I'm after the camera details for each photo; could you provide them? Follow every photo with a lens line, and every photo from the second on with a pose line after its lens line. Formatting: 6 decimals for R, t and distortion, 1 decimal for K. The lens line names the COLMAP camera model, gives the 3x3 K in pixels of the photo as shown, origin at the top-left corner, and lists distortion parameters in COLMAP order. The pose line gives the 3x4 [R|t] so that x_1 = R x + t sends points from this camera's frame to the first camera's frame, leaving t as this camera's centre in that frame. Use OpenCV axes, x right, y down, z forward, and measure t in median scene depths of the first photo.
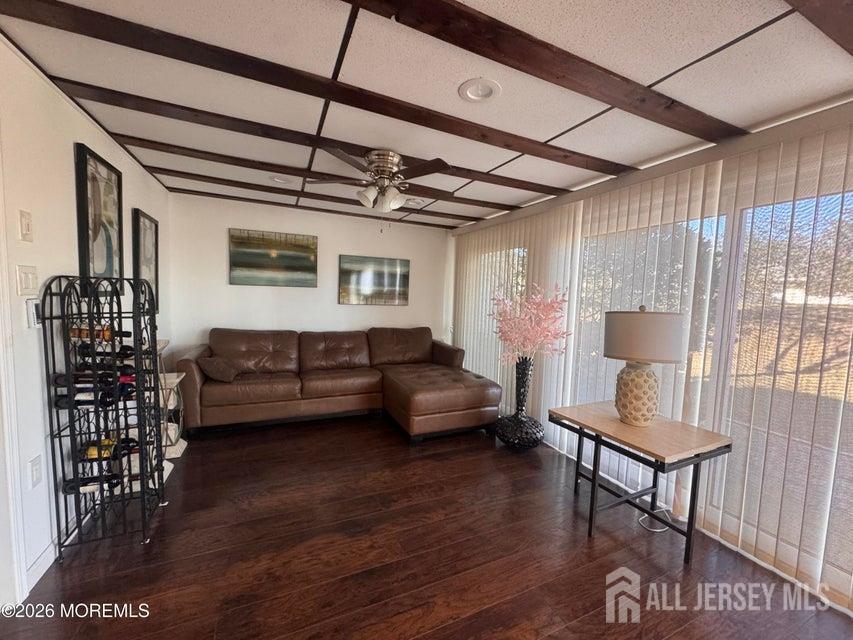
lens RADIAL K [[340.4, 0, 428.6], [0, 340.4, 320.9], [0, 0, 1]] dist [-0.004479, -0.000662]
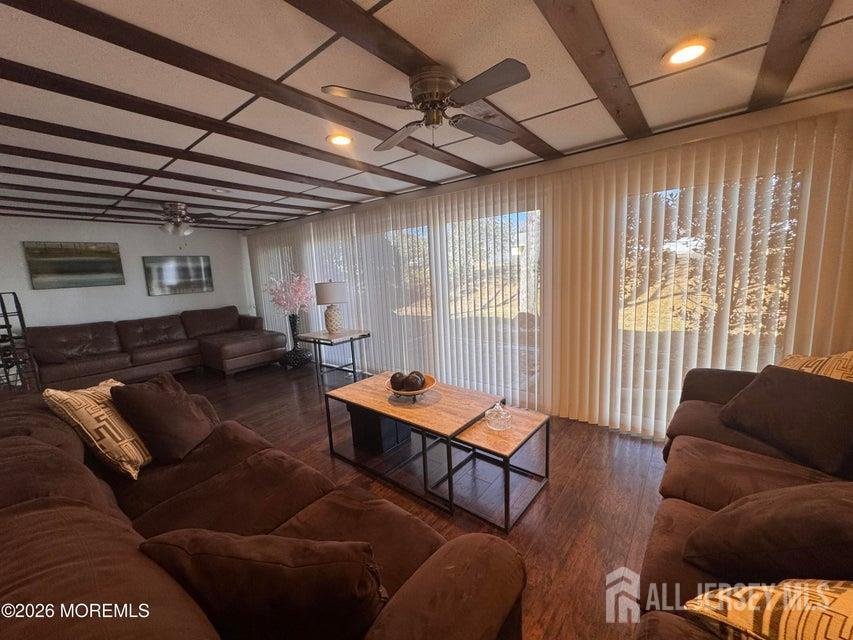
lens RADIAL K [[340.4, 0, 426.5], [0, 340.4, 317.4], [0, 0, 1]] dist [-0.004479, -0.000662]
pose [[0.891207, -0.141100, 0.431092, 0.101224], [0.114311, 0.989577, 0.087578, 0.037999], [-0.438956, -0.028771, 0.898048, -0.611360]]
